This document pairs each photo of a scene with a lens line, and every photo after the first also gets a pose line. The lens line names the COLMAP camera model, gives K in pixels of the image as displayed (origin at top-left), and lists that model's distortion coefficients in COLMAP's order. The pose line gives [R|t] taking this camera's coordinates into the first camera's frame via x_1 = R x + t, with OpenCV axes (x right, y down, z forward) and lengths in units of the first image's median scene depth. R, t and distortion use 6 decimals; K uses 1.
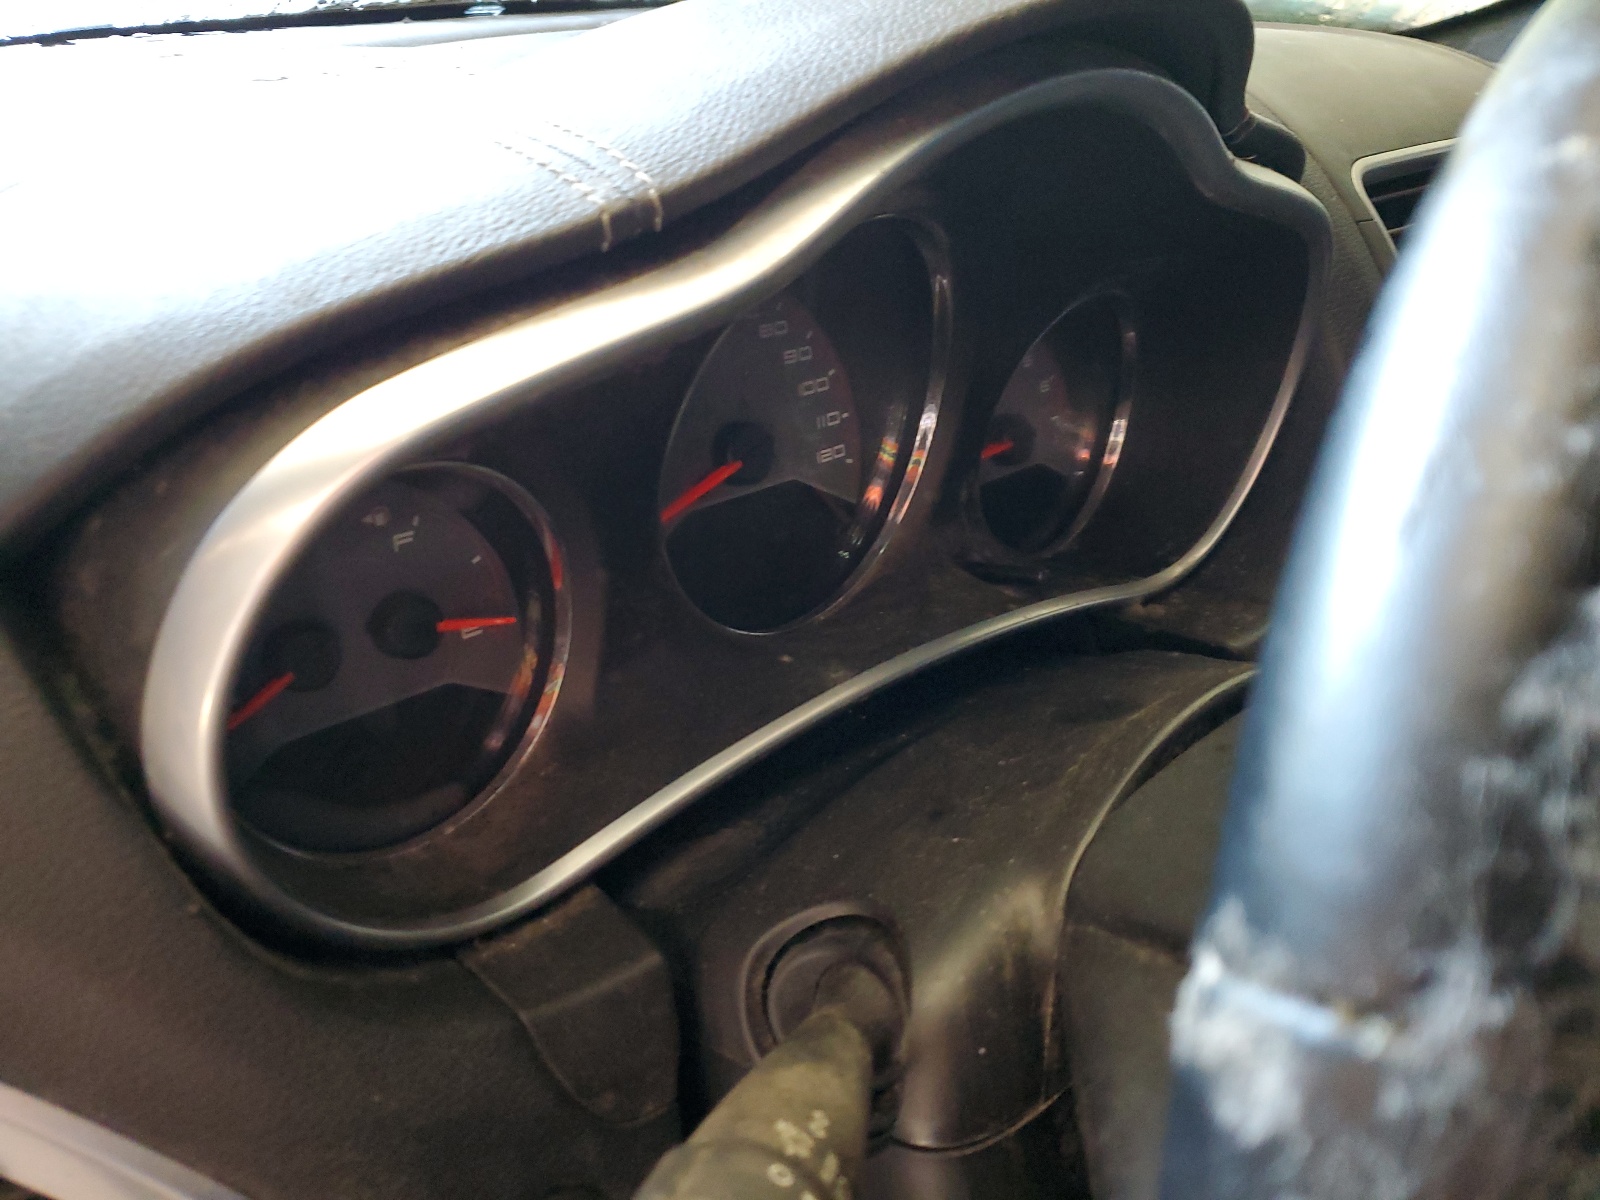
lens RADIAL K [[1225.0, 0, 767.8], [0, 1225.0, 567.7], [0, 0, 1]] dist [0.095893, -0.155625]
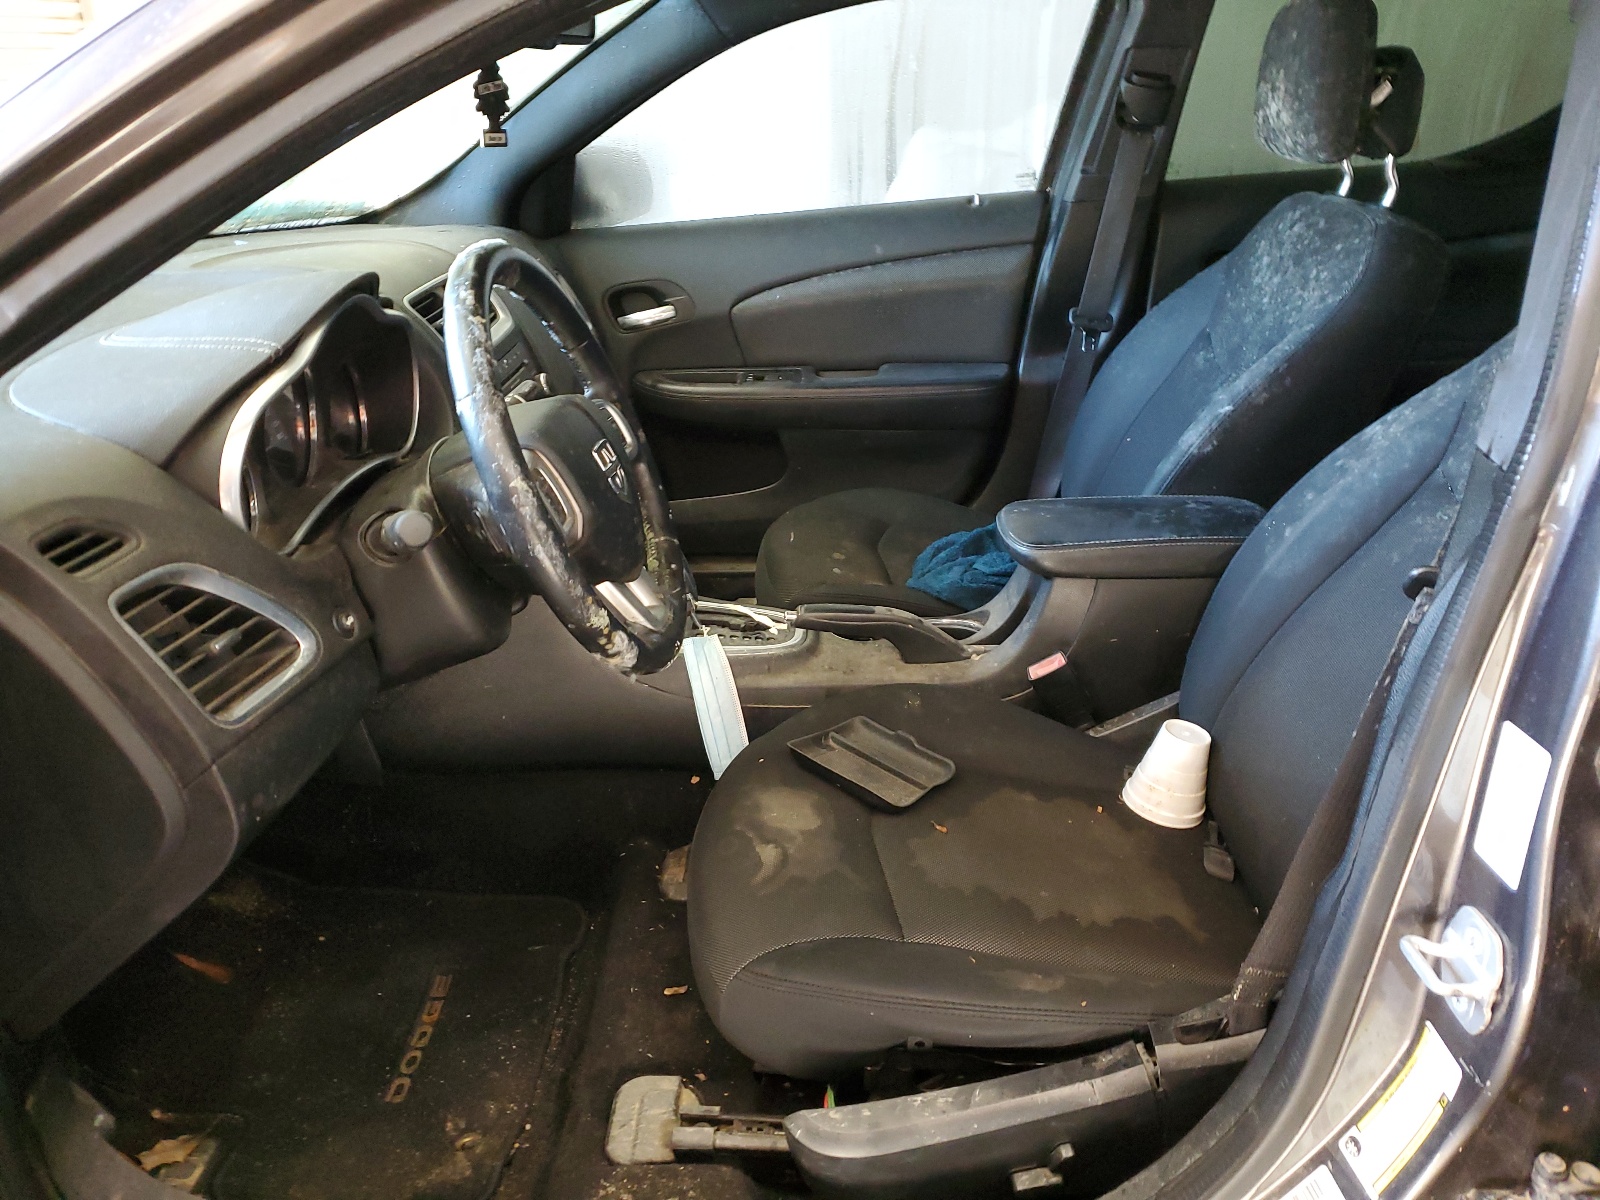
lens RADIAL K [[1225.0, 0, 767.8], [0, 1225.0, 567.7], [0, 0, 1]] dist [0.095893, -0.155625]
pose [[0.712683, -0.332073, 0.617908, -1.268732], [0.376655, 0.924258, 0.062283, 0.545801], [-0.591788, 0.188350, 0.783780, -2.279545]]
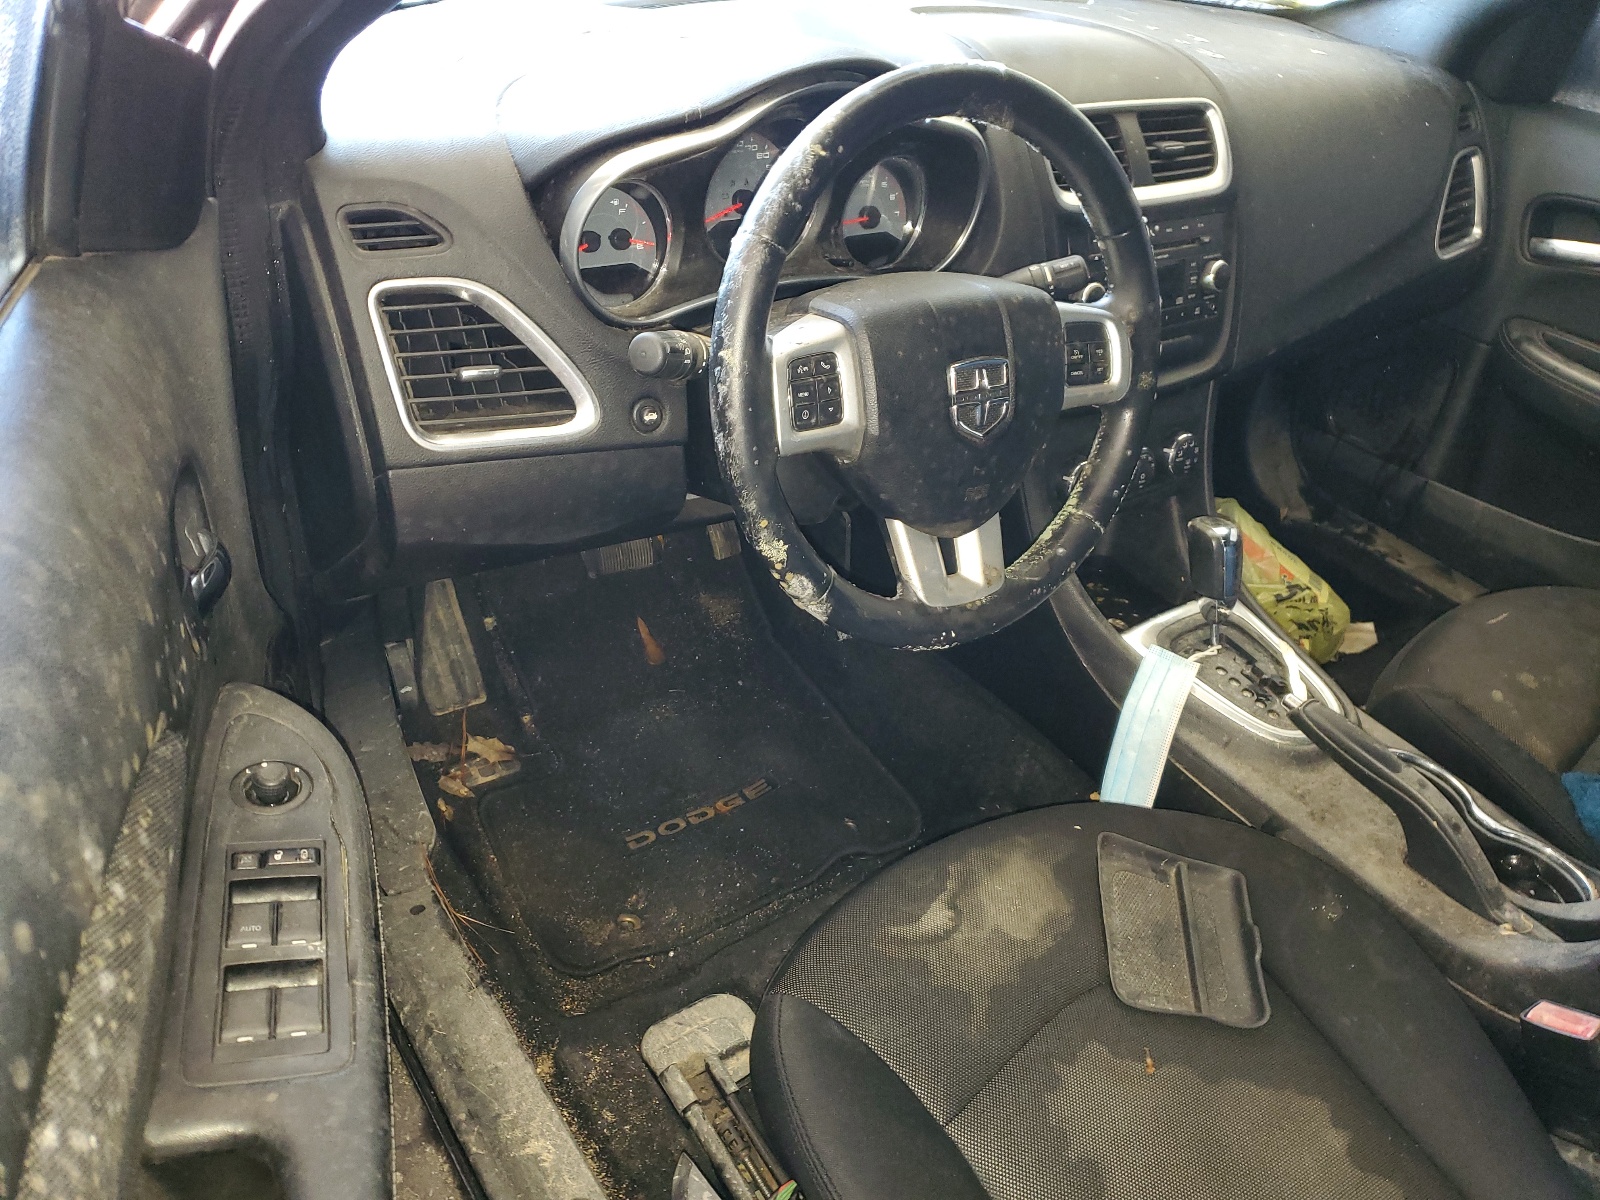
lens RADIAL K [[1225.0, 0, 767.8], [0, 1225.0, 567.7], [0, 0, 1]] dist [0.095893, -0.155625]
pose [[0.986096, 0.130726, -0.102595, 0.497758], [-0.117591, 0.985156, 0.125058, 0.422744], [0.117420, -0.111255, 0.986831, -2.098922]]
